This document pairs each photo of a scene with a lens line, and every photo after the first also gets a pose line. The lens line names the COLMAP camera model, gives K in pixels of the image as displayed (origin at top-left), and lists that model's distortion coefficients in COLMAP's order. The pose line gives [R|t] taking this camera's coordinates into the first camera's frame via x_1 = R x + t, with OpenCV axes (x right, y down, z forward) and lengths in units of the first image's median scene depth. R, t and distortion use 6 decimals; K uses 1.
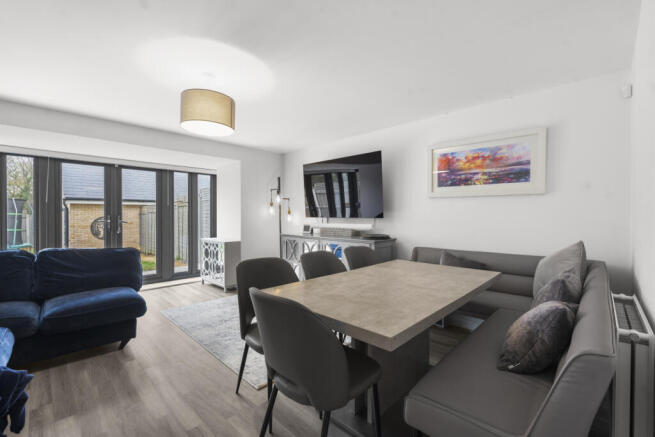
lens RADIAL K [[284.5, 0, 326.6], [0, 284.5, 219.2], [0, 0, 1]] dist [-0.002603, -0.000346]
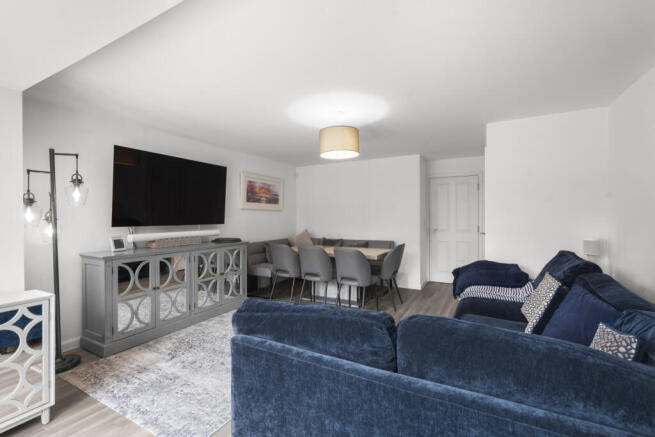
lens RADIAL K [[290.4, 0, 328.8], [0, 290.4, 209.5], [0, 0, 1]] dist [-0.000363, -0.000134]
pose [[-0.276387, 0.025524, 0.960707, -1.038882], [0.015683, 0.999634, -0.022046, -0.029429], [-0.960918, 0.008974, -0.276687, 0.881787]]
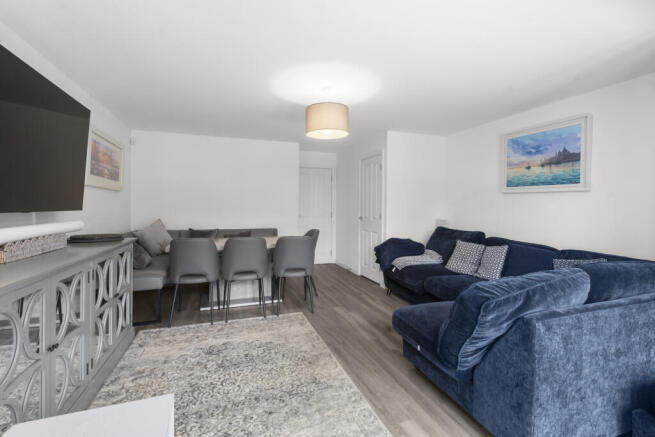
lens RADIAL K [[292.3, 0, 326.2], [0, 292.3, 203.3], [0, 0, 1]] dist [0.000012, -0.000014]
pose [[-0.897553, -0.002805, 0.440898, -0.593658], [-0.002867, 0.999996, 0.000525, -0.021338], [-0.440897, -0.000793, -0.897557, 1.311235]]
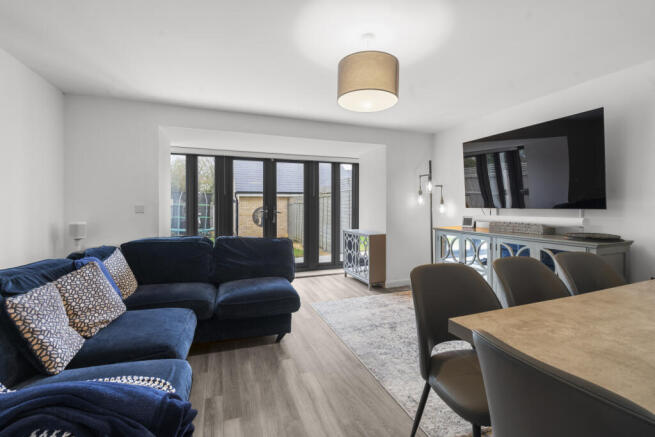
lens RADIAL K [[290.4, 0, 328.8], [0, 290.4, 209.5], [0, 0, 1]] dist [-0.000363, -0.000134]
pose [[0.906194, 0.002505, -0.422855, -0.096053], [-0.002405, 0.999997, 0.000771, -0.002023], [0.422855, 0.000318, 0.906197, 0.111681]]
